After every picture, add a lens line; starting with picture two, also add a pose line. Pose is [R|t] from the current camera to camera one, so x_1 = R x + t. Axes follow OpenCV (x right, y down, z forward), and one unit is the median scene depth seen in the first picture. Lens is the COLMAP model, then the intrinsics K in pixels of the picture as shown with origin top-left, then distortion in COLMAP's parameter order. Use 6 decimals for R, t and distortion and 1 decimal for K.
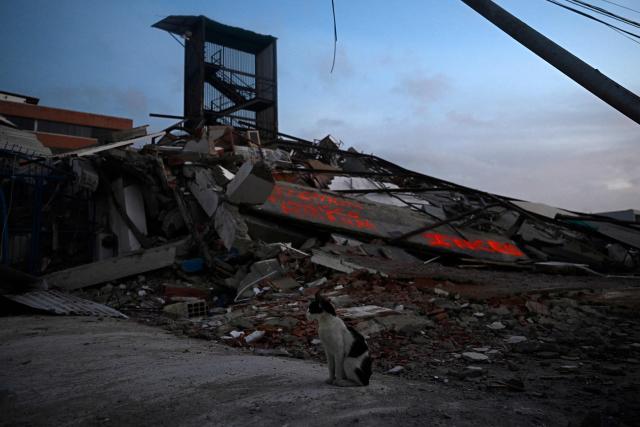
lens RADIAL K [[488.9, 0, 315.4], [0, 488.9, 189.5], [0, 0, 1]] dist [-0.011298, 0.005787]
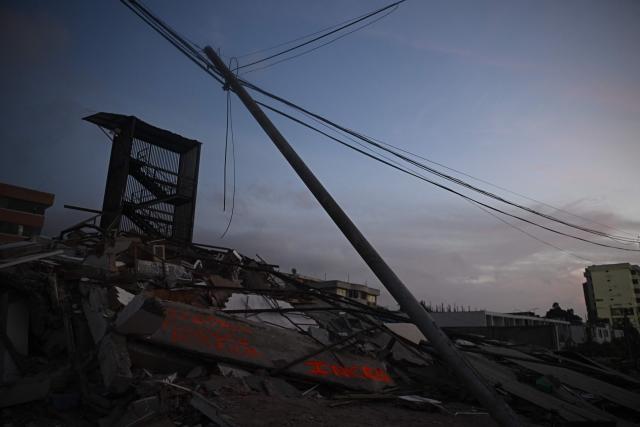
lens RADIAL K [[428.6, 0, 321.3], [0, 428.6, 213.1], [0, 0, 1]] dist [-0.017076, 0.013853]
pose [[0.975984, 0.092900, 0.197040, 0.029022], [-0.066176, 0.988201, -0.138132, -0.089399], [-0.207548, 0.121776, 0.970616, 0.014781]]
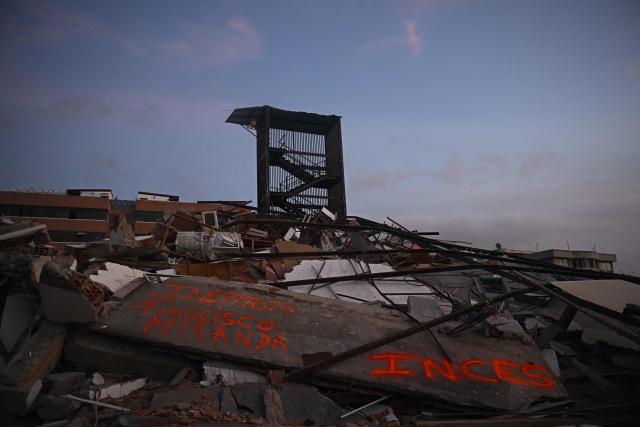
lens RADIAL K [[428.6, 0, 319.9], [0, 428.6, 215.6], [0, 0, 1]] dist [-0.017076, 0.013853]
pose [[0.962168, -0.086259, -0.258442, 0.261270], [0.061159, 0.992732, -0.103648, -0.026691], [0.265504, 0.083921, 0.960450, 0.362858]]
